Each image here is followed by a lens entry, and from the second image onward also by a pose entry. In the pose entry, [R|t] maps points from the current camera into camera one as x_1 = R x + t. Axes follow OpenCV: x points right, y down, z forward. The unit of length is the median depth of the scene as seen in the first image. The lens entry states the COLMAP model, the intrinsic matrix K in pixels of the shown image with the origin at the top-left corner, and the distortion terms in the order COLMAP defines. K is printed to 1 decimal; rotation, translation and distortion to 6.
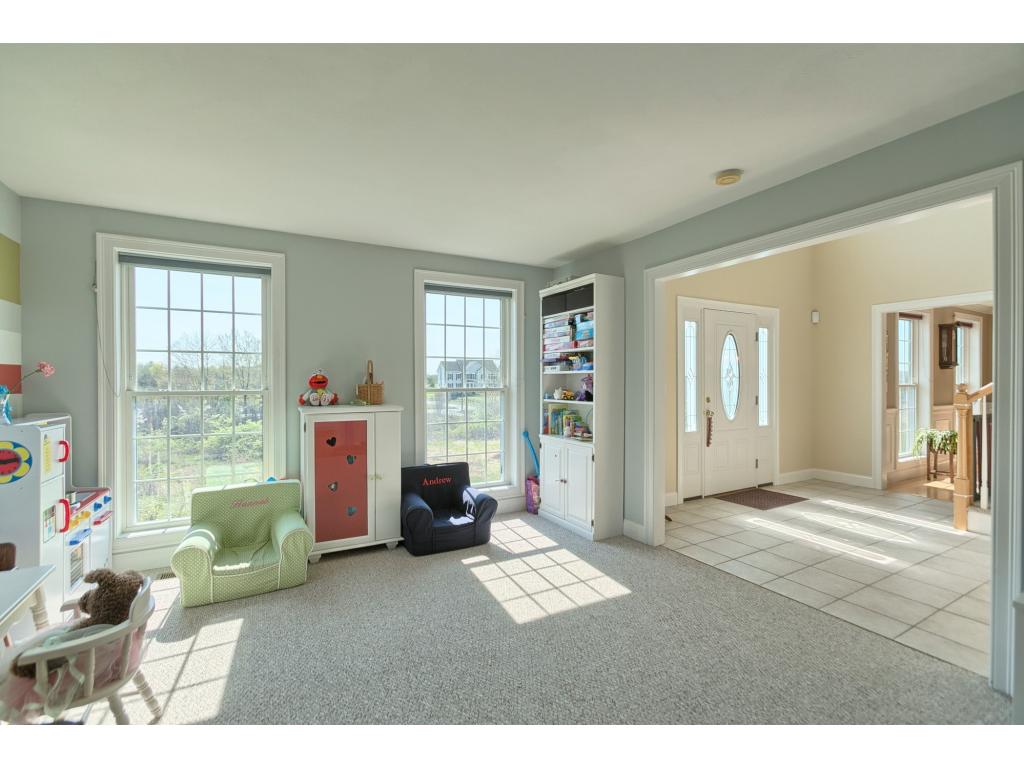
lens RADIAL K [[459.4, 0, 506.3], [0, 459.4, 384.1], [0, 0, 1]] dist [-0.015002, 0.013443]
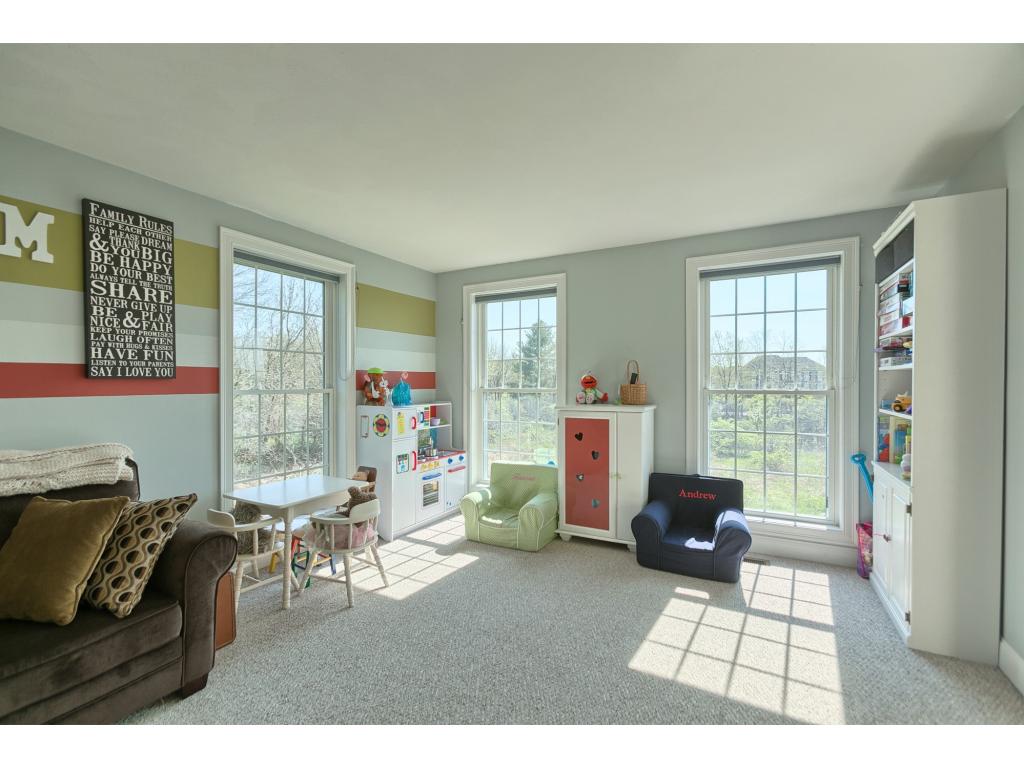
lens RADIAL K [[459.4, 0, 506.3], [0, 459.4, 384.1], [0, 0, 1]] dist [-0.015002, 0.013443]
pose [[0.540539, 0.006000, -0.841298, 0.438392], [-0.003610, 0.999982, 0.004812, -0.004960], [0.841311, 0.000436, 0.540550, 0.245511]]
